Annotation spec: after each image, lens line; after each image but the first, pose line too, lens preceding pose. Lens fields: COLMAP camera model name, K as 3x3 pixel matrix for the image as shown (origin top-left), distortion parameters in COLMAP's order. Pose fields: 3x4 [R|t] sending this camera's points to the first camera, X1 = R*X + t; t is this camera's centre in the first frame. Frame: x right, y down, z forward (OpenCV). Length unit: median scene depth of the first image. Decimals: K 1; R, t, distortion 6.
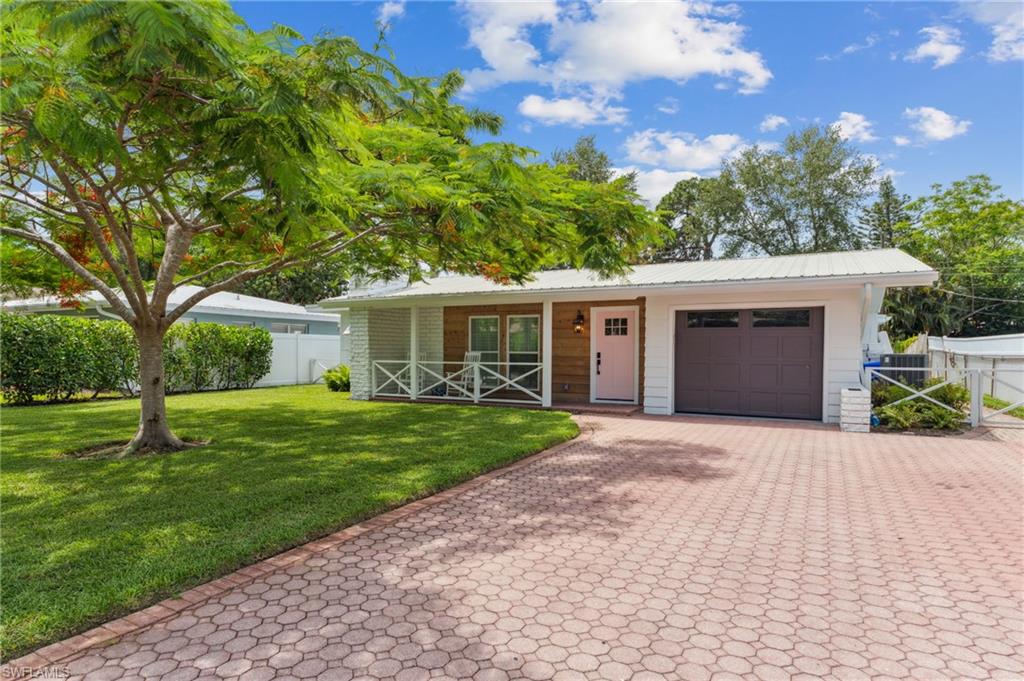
lens RADIAL K [[593.7, 0, 508.1], [0, 593.7, 364.2], [0, 0, 1]] dist [0.007219, 0.000115]
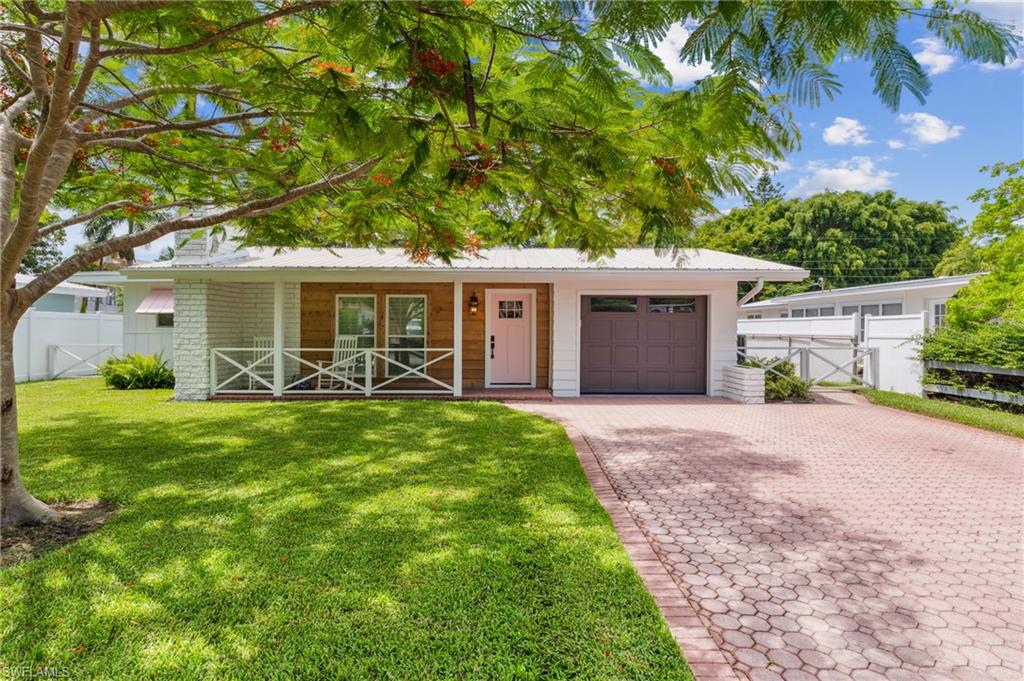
lens RADIAL K [[549.0, 0, 512.5], [0, 549.0, 320.0], [0, 0, 1]] dist [-0.002594, -0.001124]
pose [[0.875995, 0.004128, 0.482302, -0.268730], [0.013834, 0.999337, -0.033679, -0.016039], [-0.482121, 0.036174, 0.875358, 0.214585]]
